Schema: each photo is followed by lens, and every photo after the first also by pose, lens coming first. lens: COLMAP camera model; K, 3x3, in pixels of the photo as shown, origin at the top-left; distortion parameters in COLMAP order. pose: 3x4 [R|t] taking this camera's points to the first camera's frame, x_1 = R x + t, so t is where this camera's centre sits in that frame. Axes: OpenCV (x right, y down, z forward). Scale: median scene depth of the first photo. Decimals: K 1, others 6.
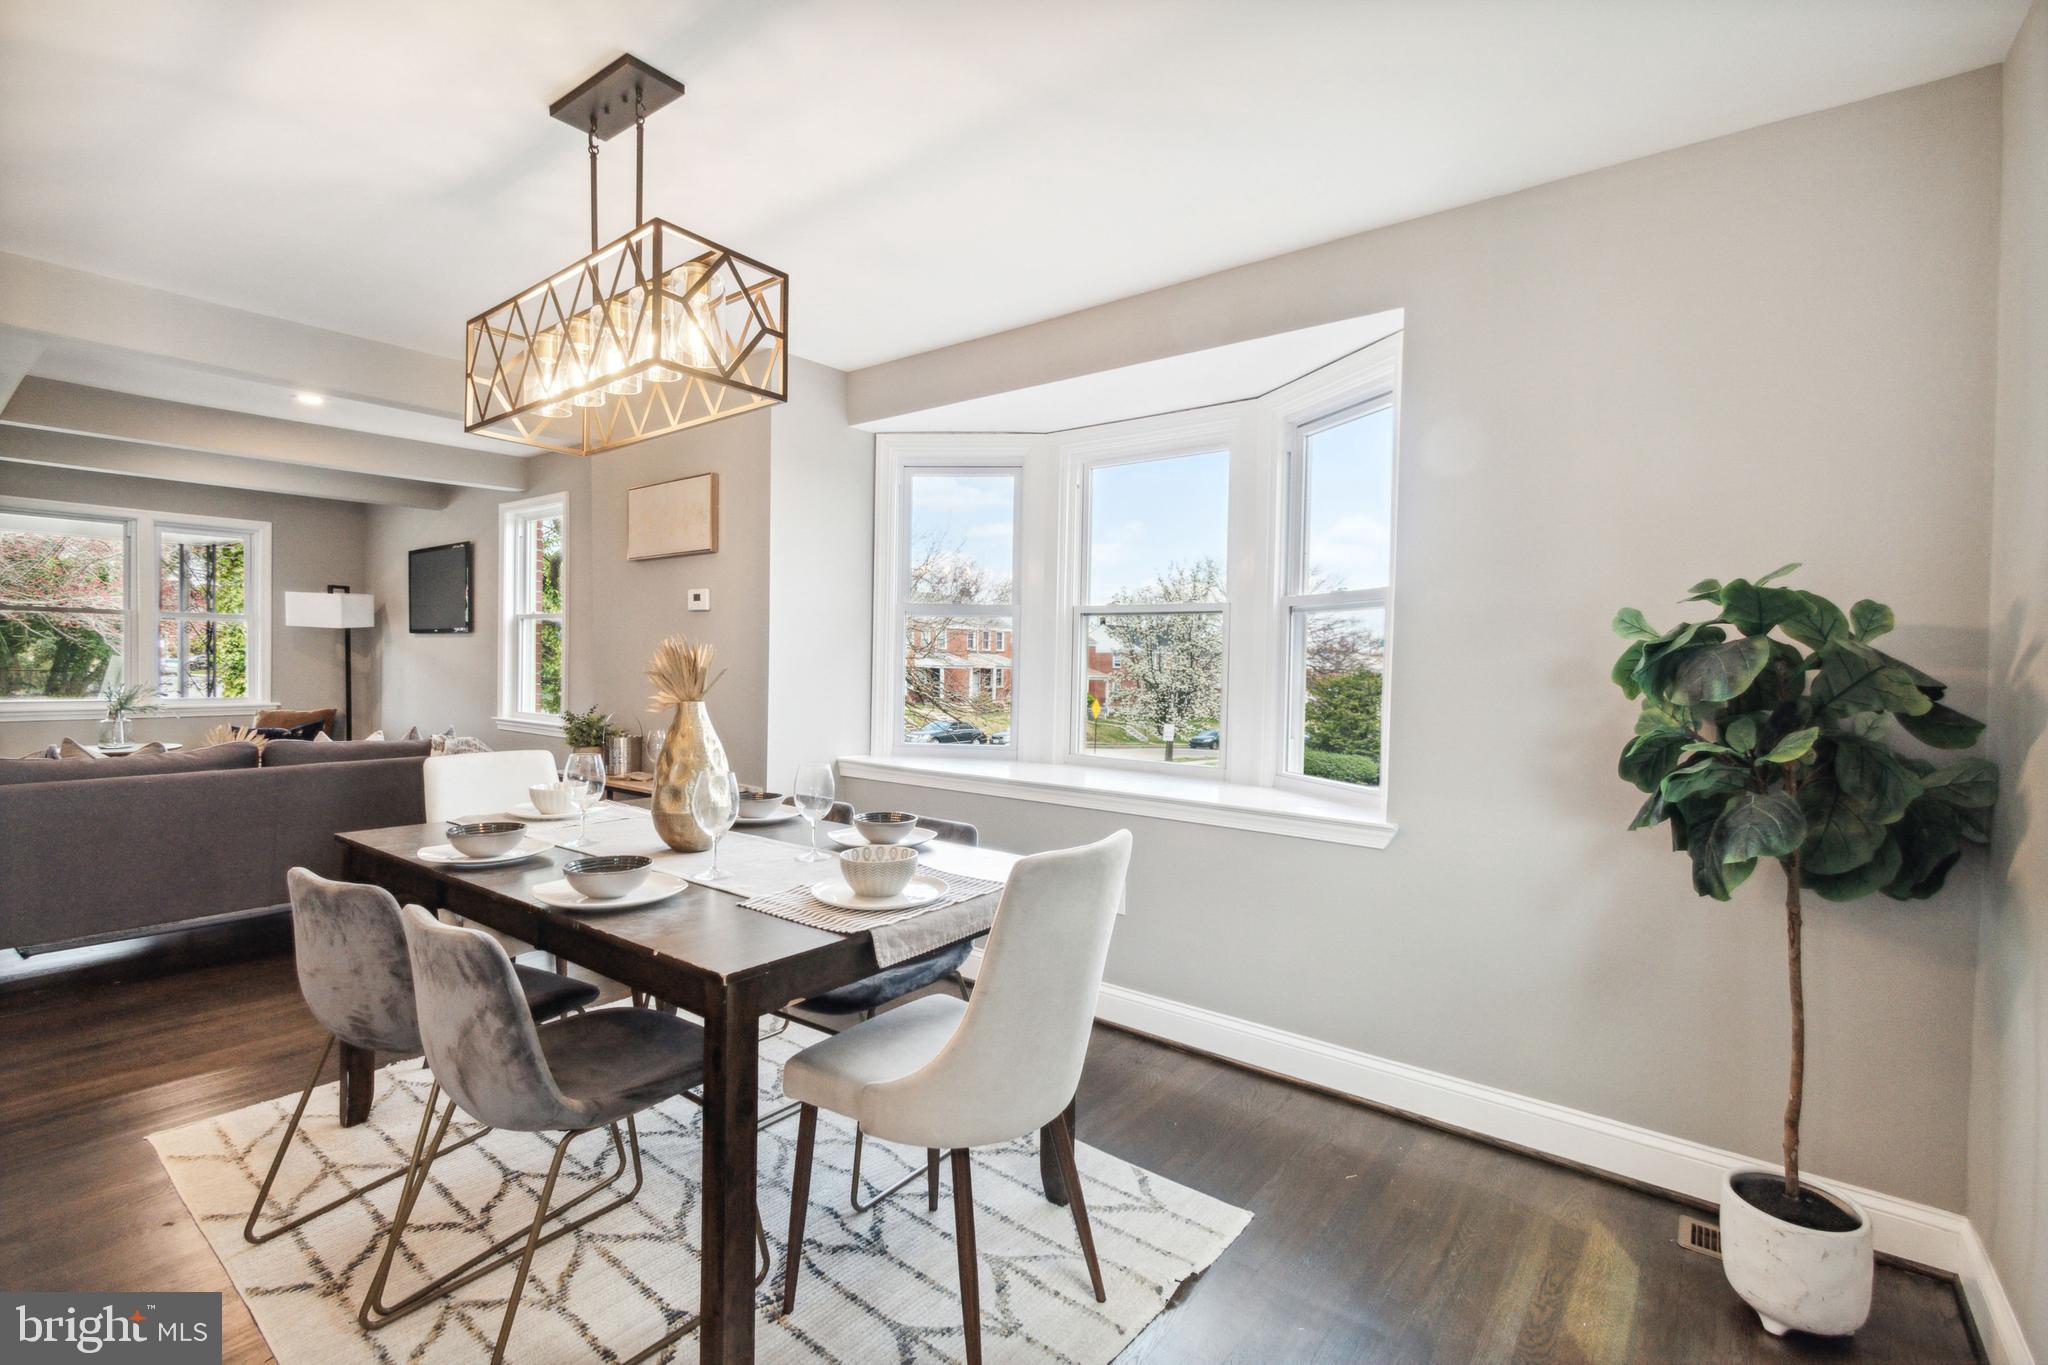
lens RADIAL K [[923.1, 0, 1024.0], [0, 923.1, 682.5], [0, 0, 1]] dist [0.002275, 0.000458]
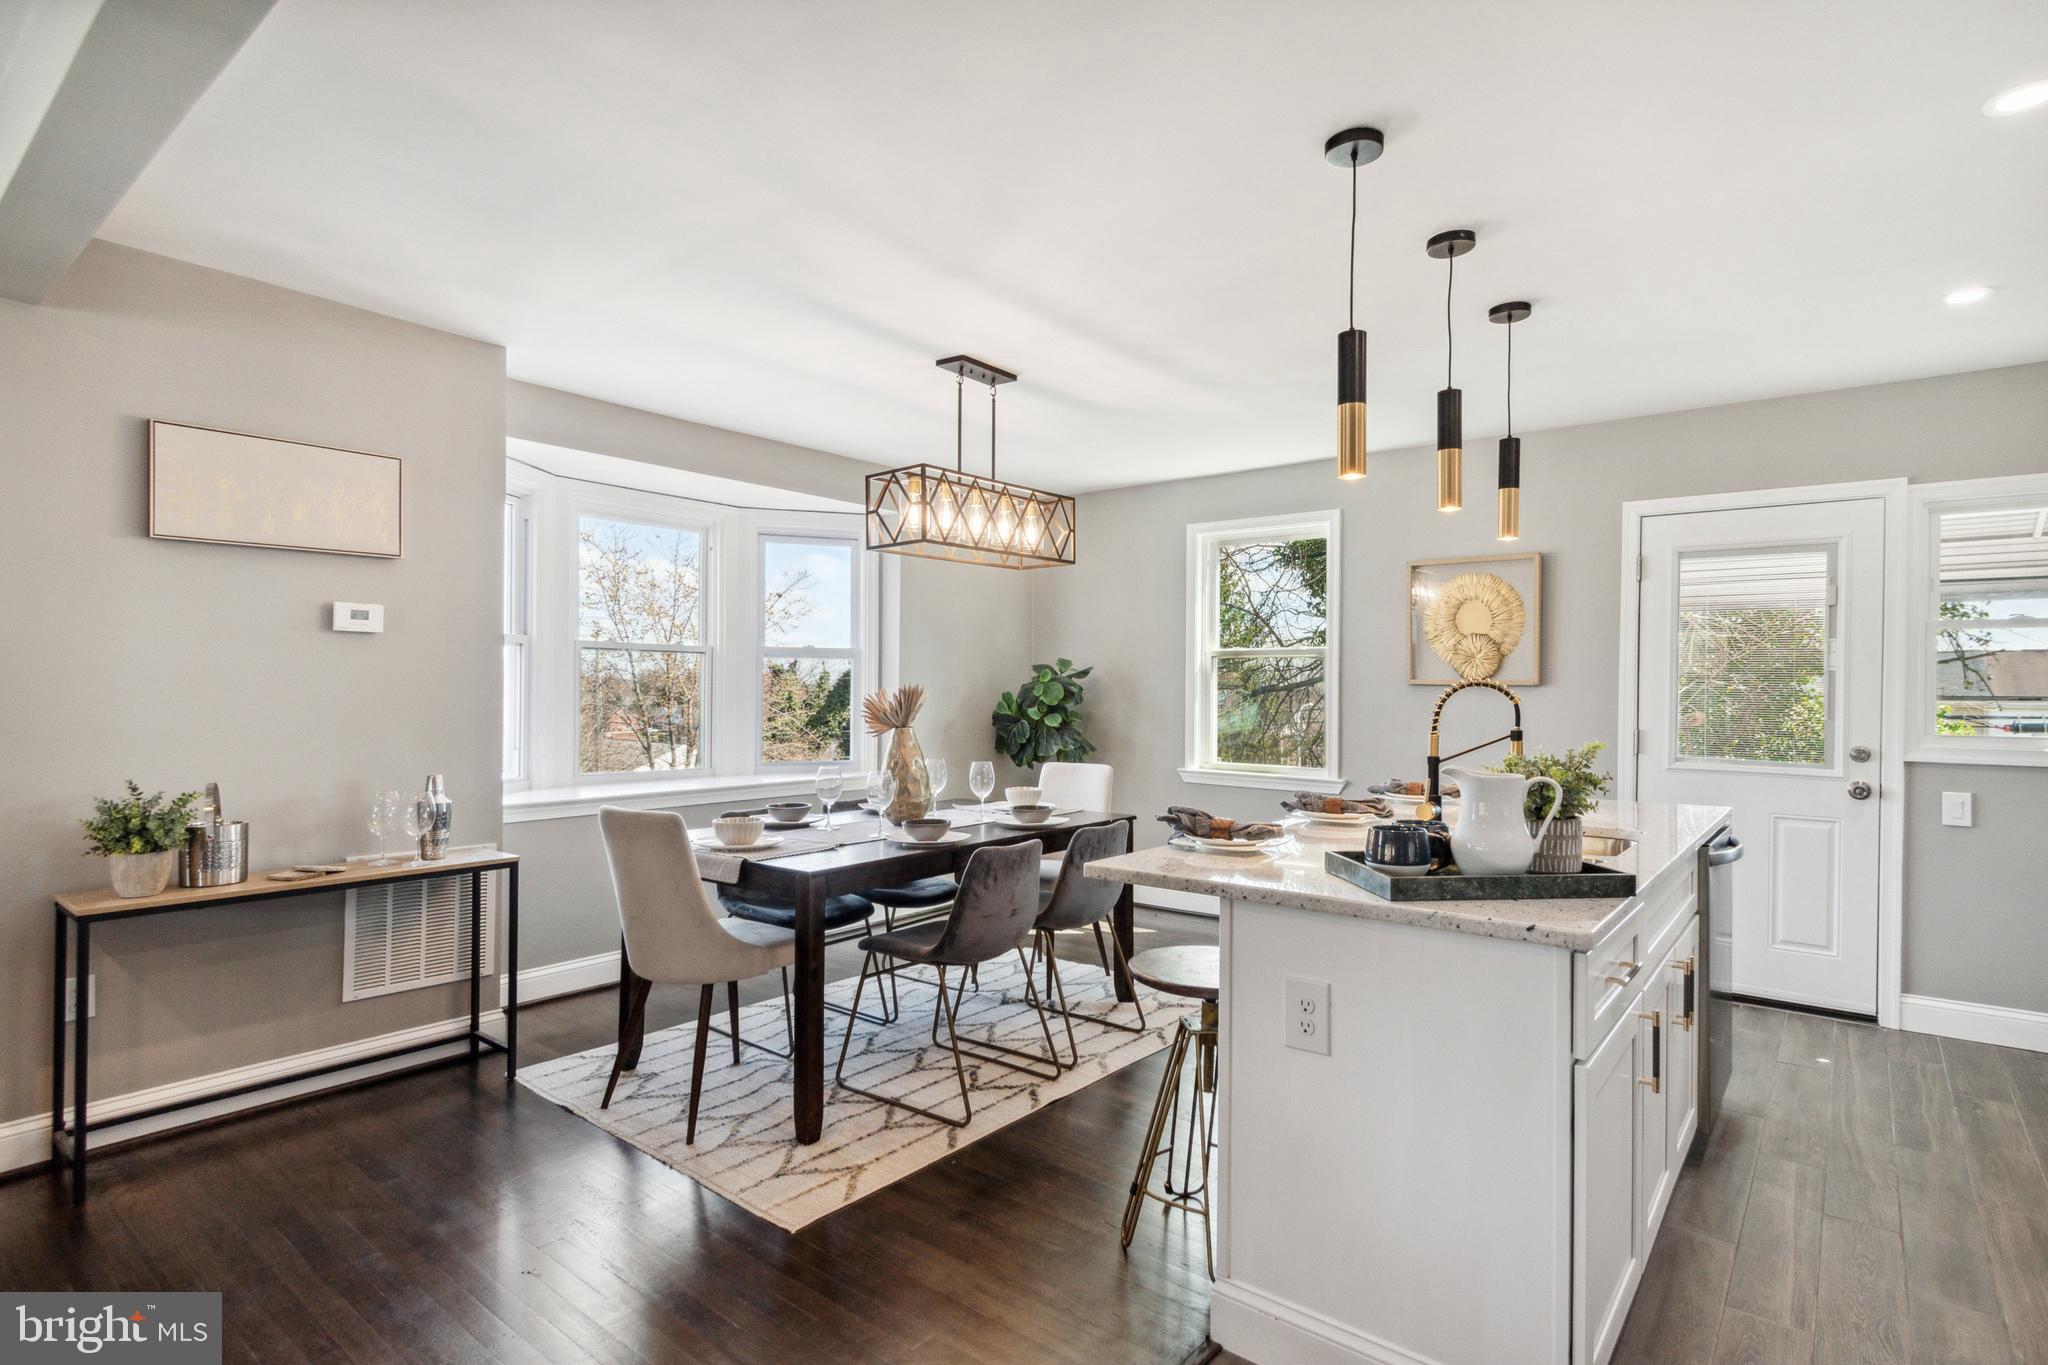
lens RADIAL K [[1026.2, 0, 1026.1], [0, 1026.2, 689.9], [0, 0, 1]] dist [-0.002227, -0.000129]
pose [[0.027803, -0.025049, 0.999300, -1.514730], [0.016290, 0.999565, 0.024602, -0.055801], [-0.999481, 0.015594, 0.028199, 0.567458]]
